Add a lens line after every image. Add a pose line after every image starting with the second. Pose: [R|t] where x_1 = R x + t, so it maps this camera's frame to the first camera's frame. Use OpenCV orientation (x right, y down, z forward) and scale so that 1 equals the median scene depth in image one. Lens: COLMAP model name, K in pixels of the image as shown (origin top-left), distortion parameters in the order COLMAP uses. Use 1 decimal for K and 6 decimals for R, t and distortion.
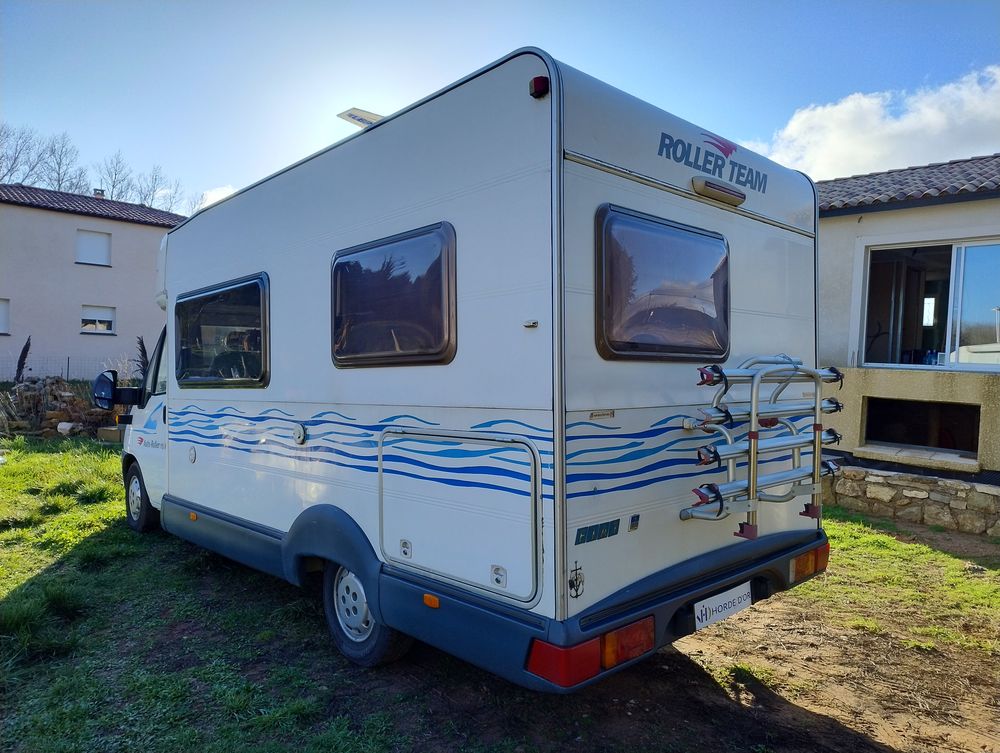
lens RADIAL K [[686.7, 0, 497.3], [0, 686.7, 377.6], [0, 0, 1]] dist [0.031422, -0.025318]
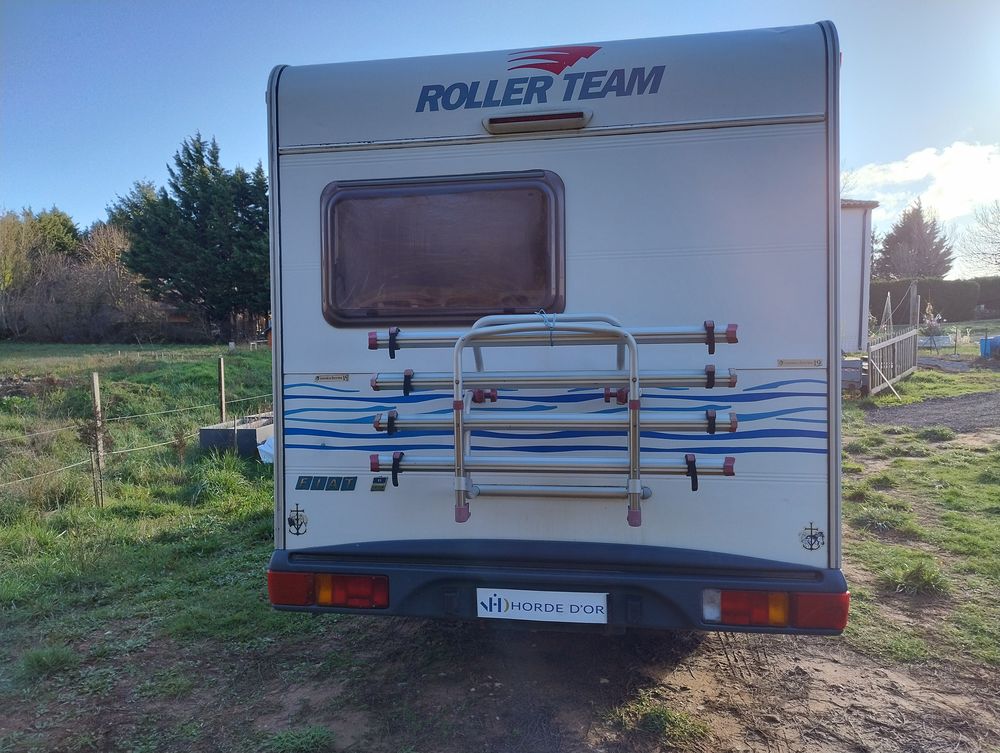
lens RADIAL K [[686.7, 0, 500.0], [0, 686.7, 378.6], [0, 0, 1]] dist [0.031422, -0.025318]
pose [[0.619459, 0.013385, -0.784915, 0.977866], [0.010145, 0.999635, 0.025053, 0.025214], [0.784963, -0.023482, 0.619097, 0.442532]]
